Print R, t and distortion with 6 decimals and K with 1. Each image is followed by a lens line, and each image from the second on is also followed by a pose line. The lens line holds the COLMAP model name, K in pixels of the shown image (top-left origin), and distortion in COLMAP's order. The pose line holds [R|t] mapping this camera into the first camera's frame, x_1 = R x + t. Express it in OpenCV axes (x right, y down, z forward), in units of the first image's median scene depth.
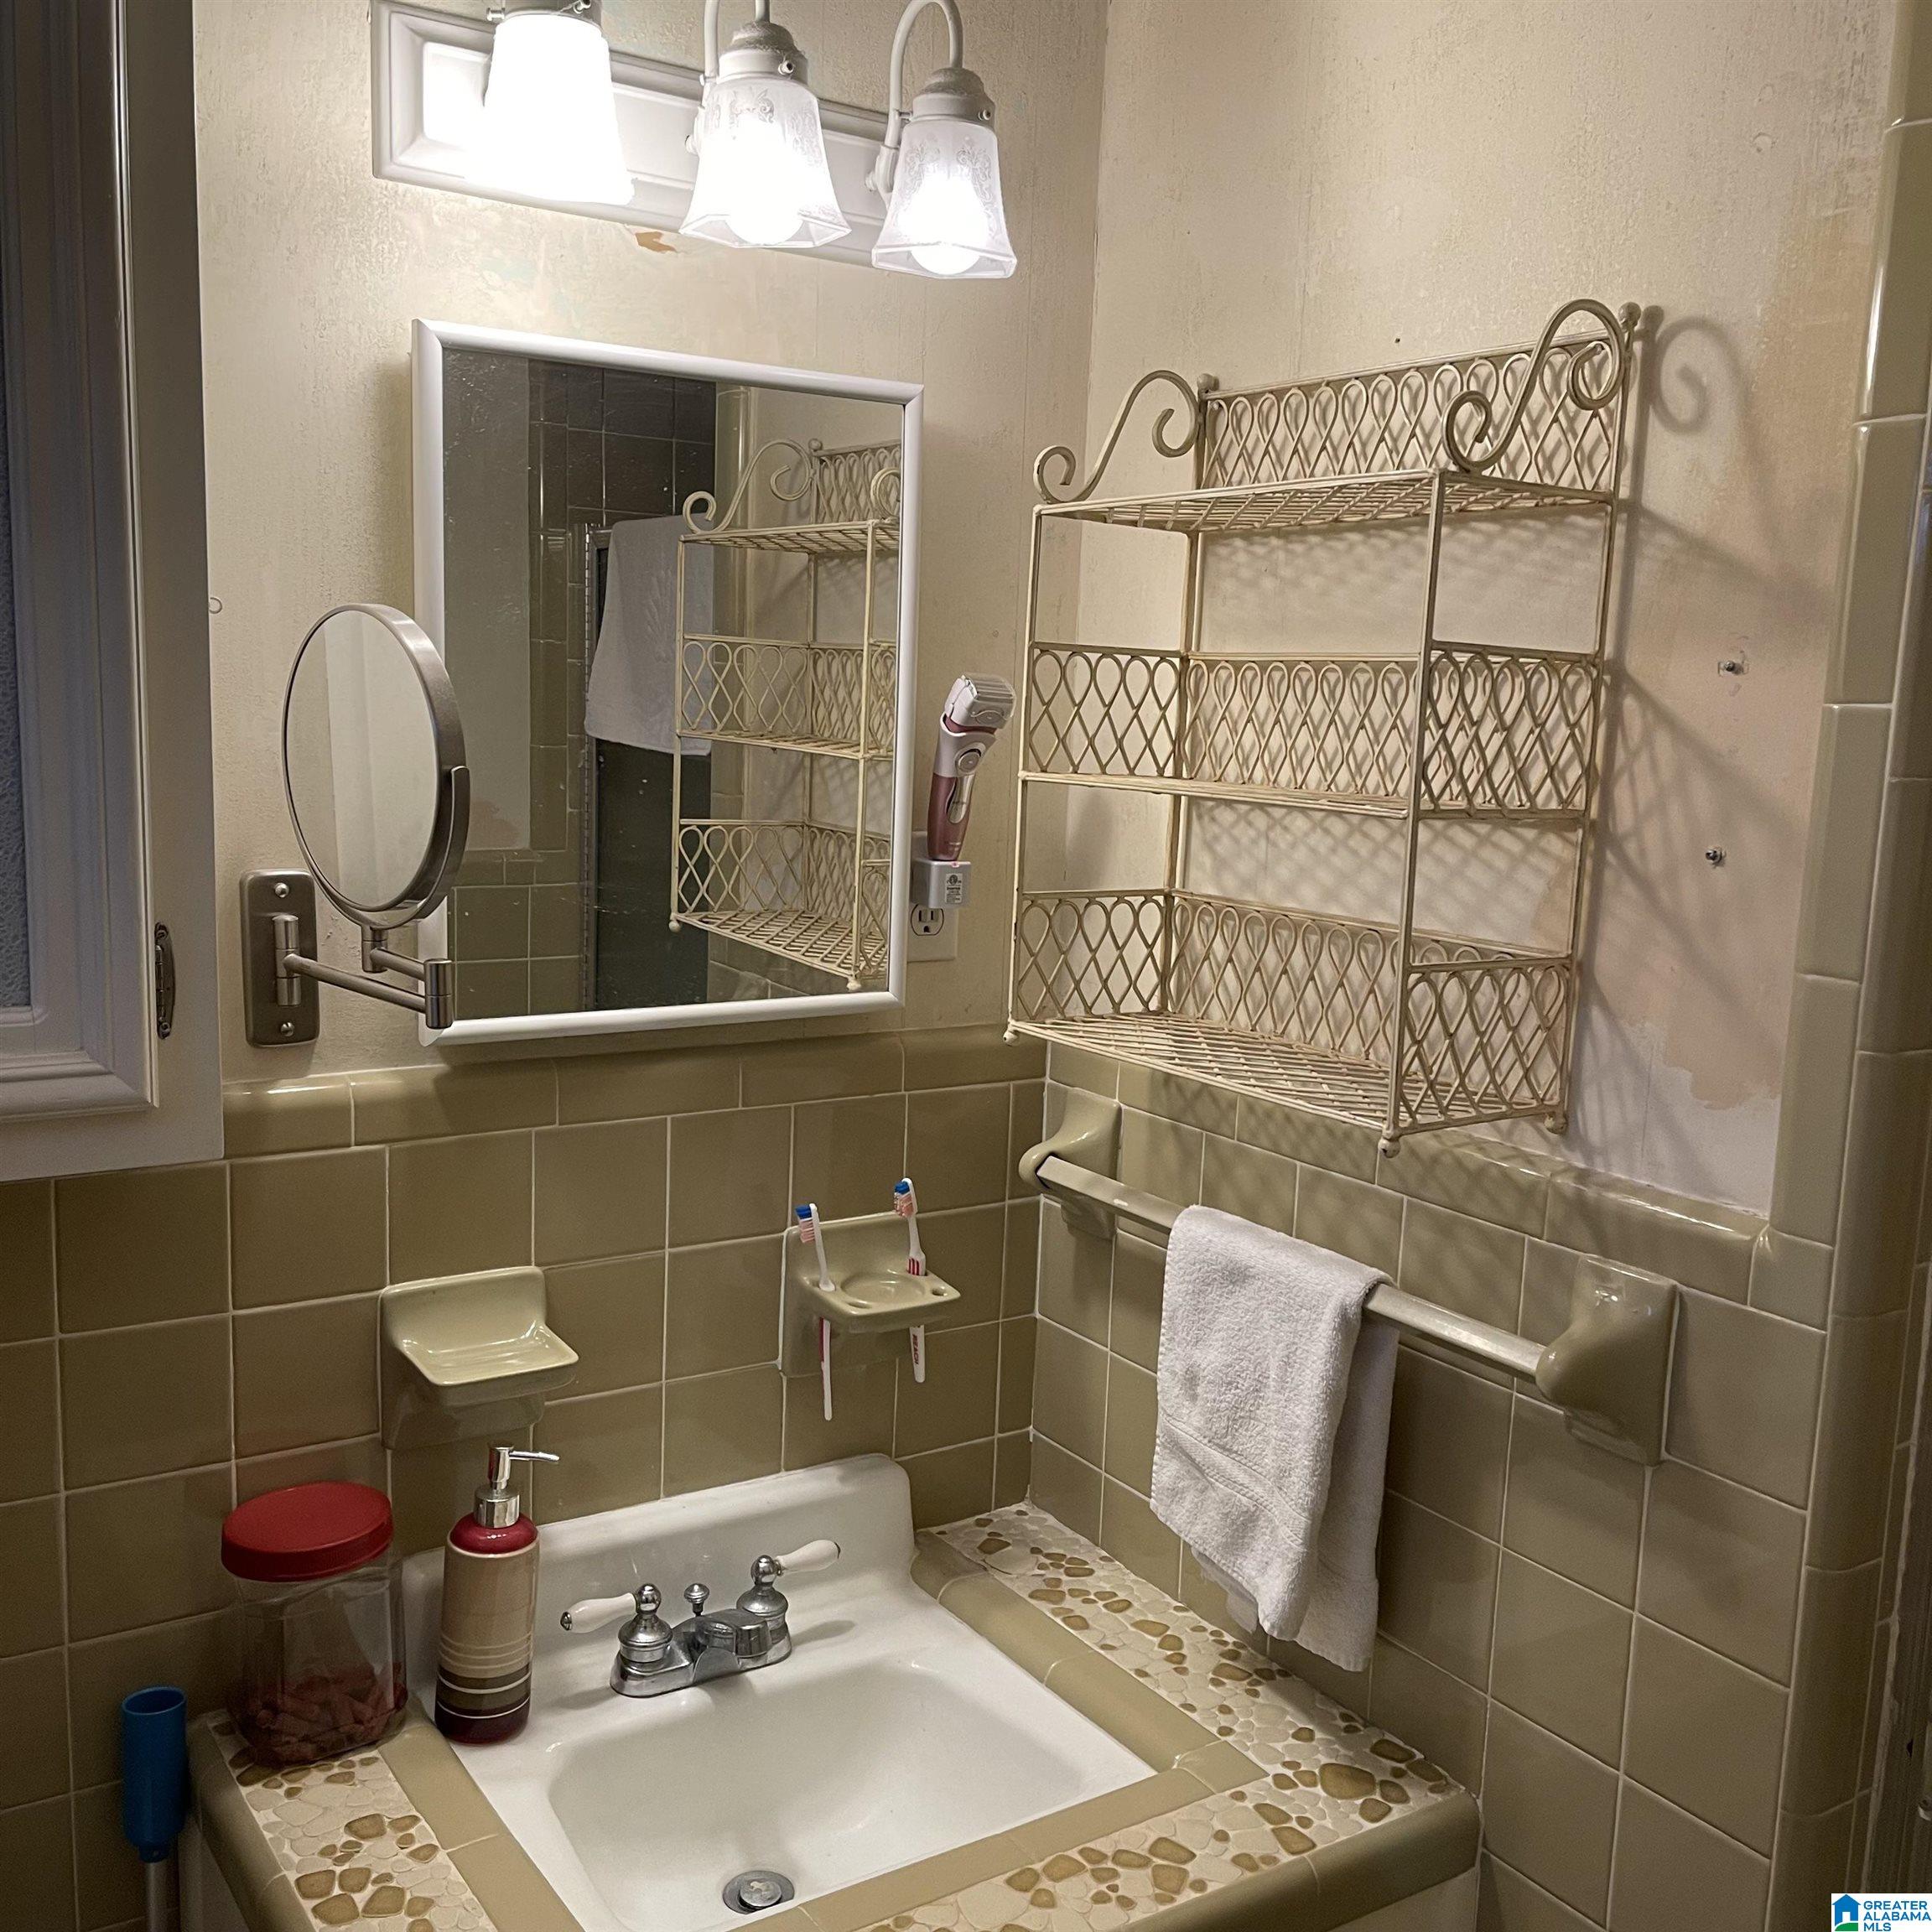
lens RADIAL K [[1949.4, 0, 978.5], [0, 1949.4, 969.1], [0, 0, 1]] dist [0.027646, 0.000000]
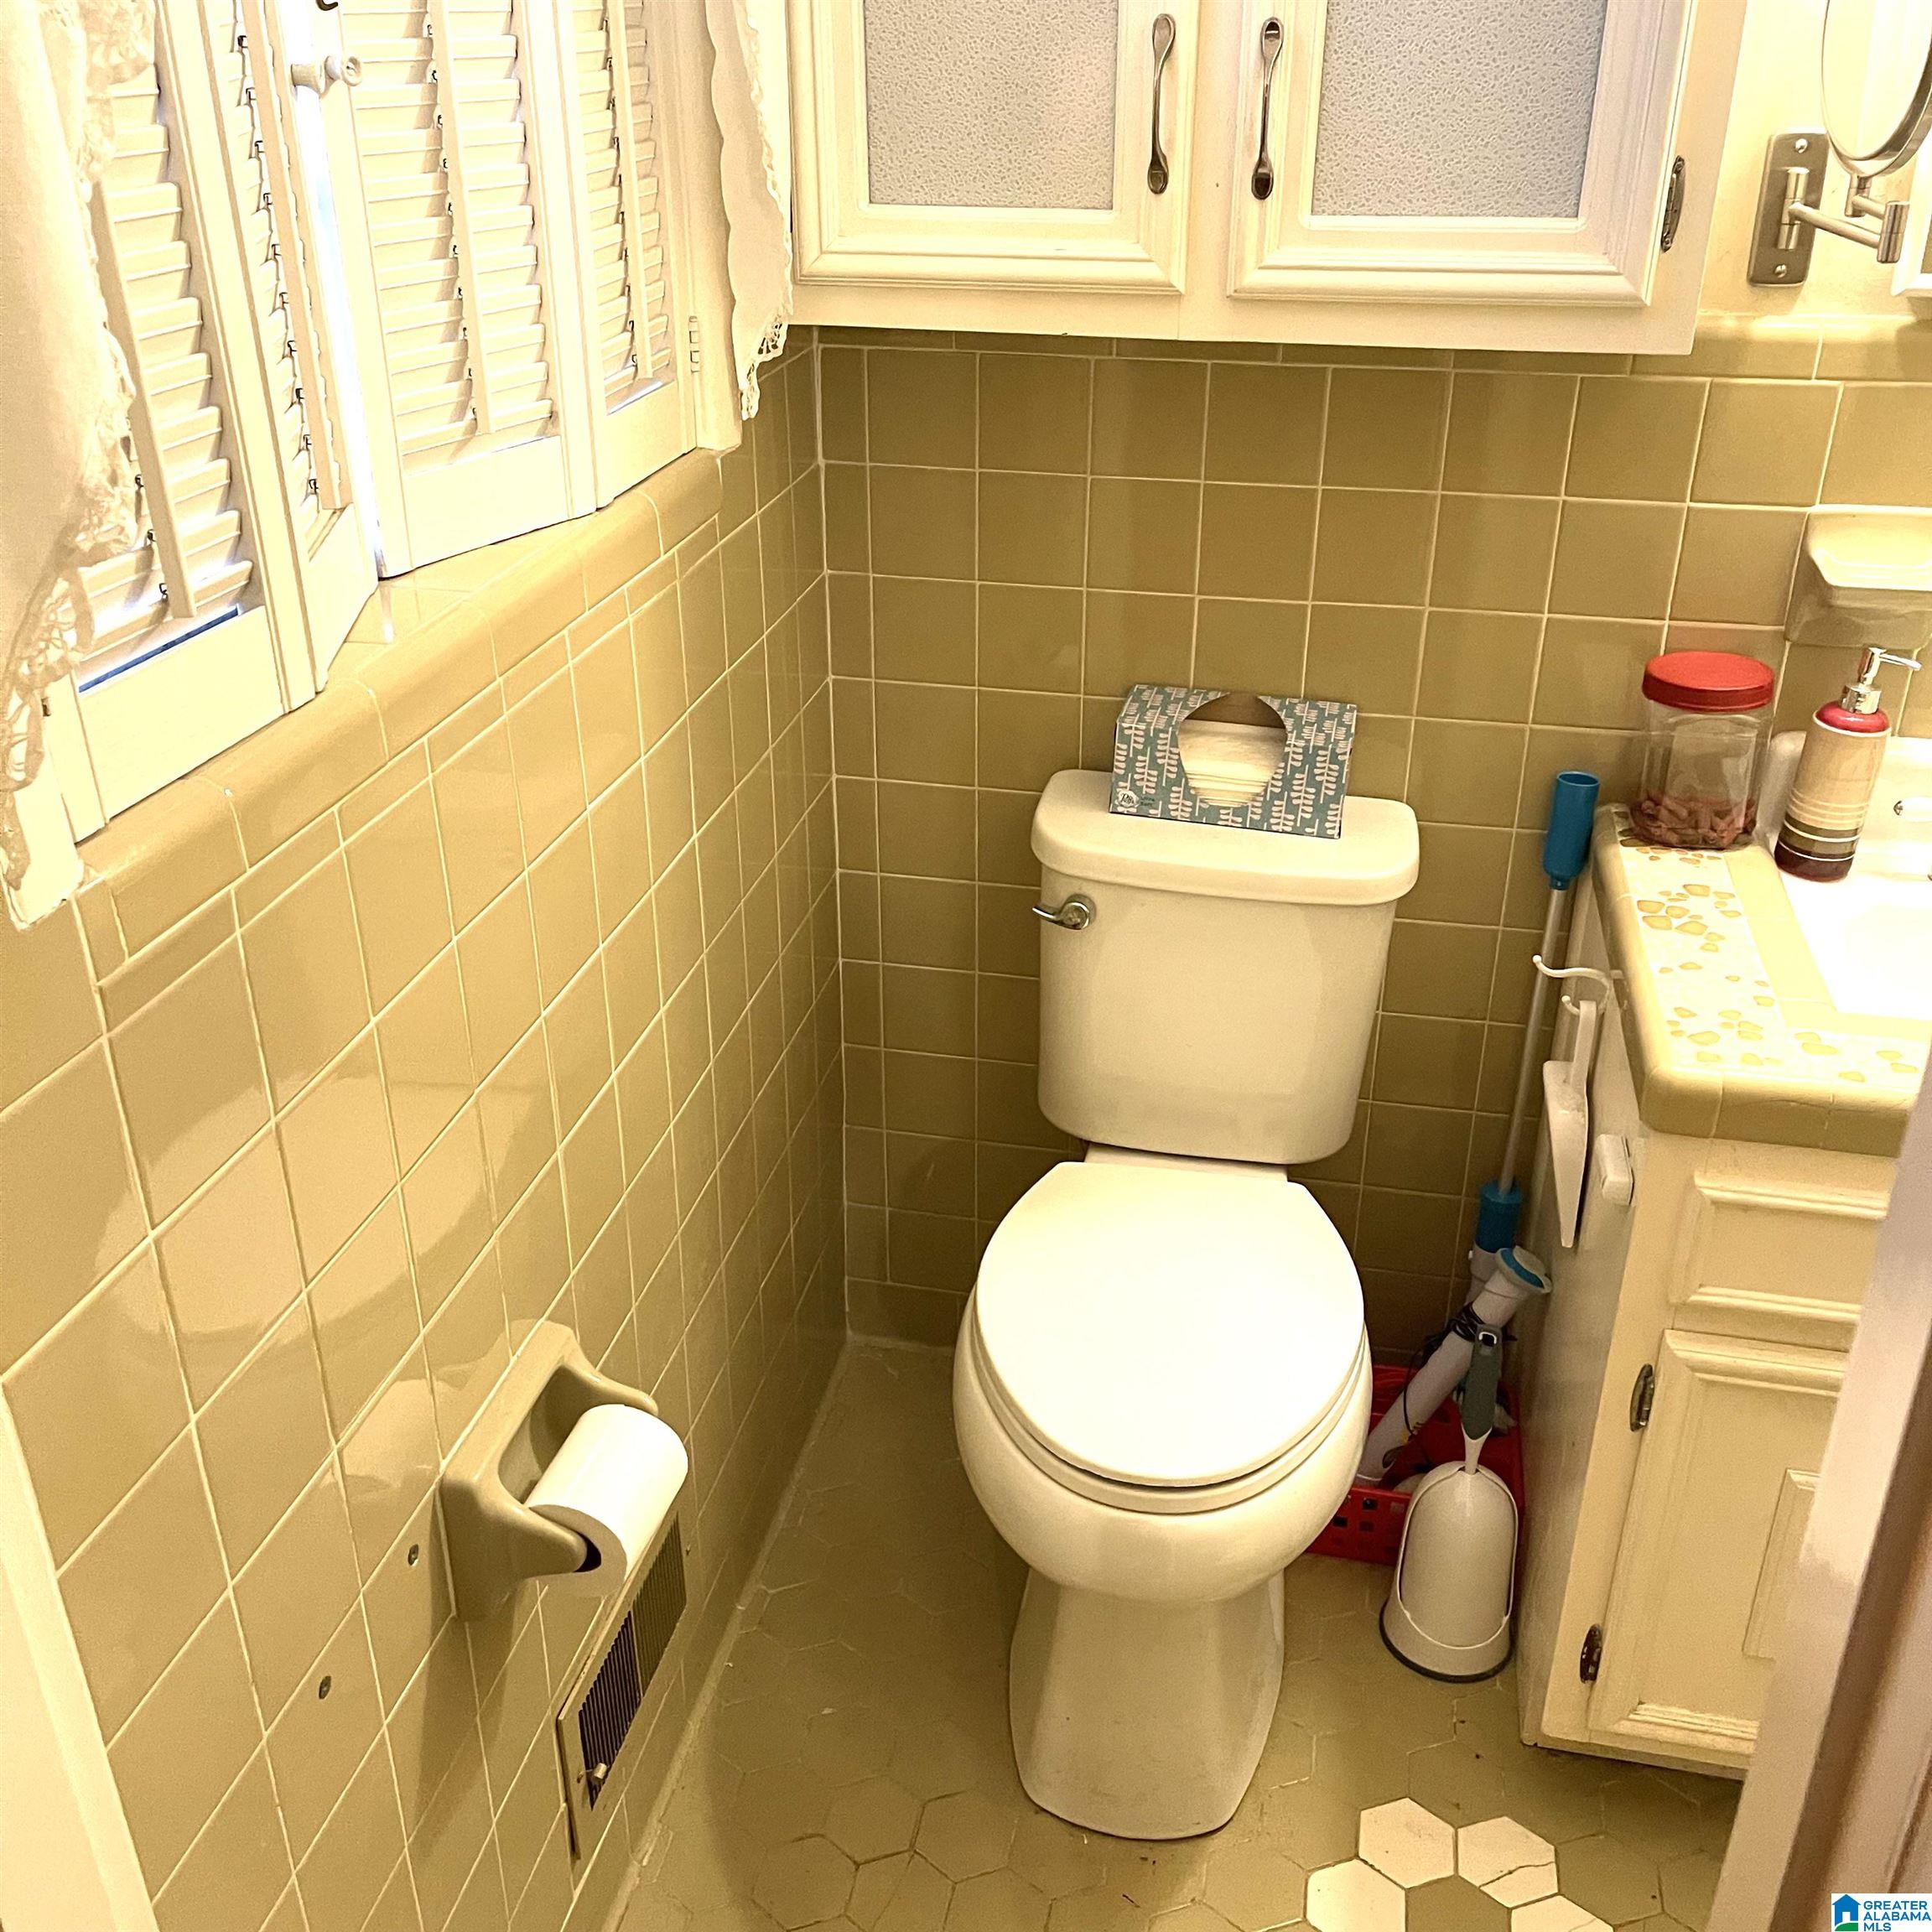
lens RADIAL K [[1949.4, 0, 966.4], [0, 1949.4, 977.2], [0, 0, 1]] dist [0.027646, 0.000000]
pose [[0.703956, 0.299755, -0.643889, 0.211021], [-0.081767, 0.934751, 0.345768, 0.060110], [0.705521, -0.190757, 0.682533, -0.279661]]
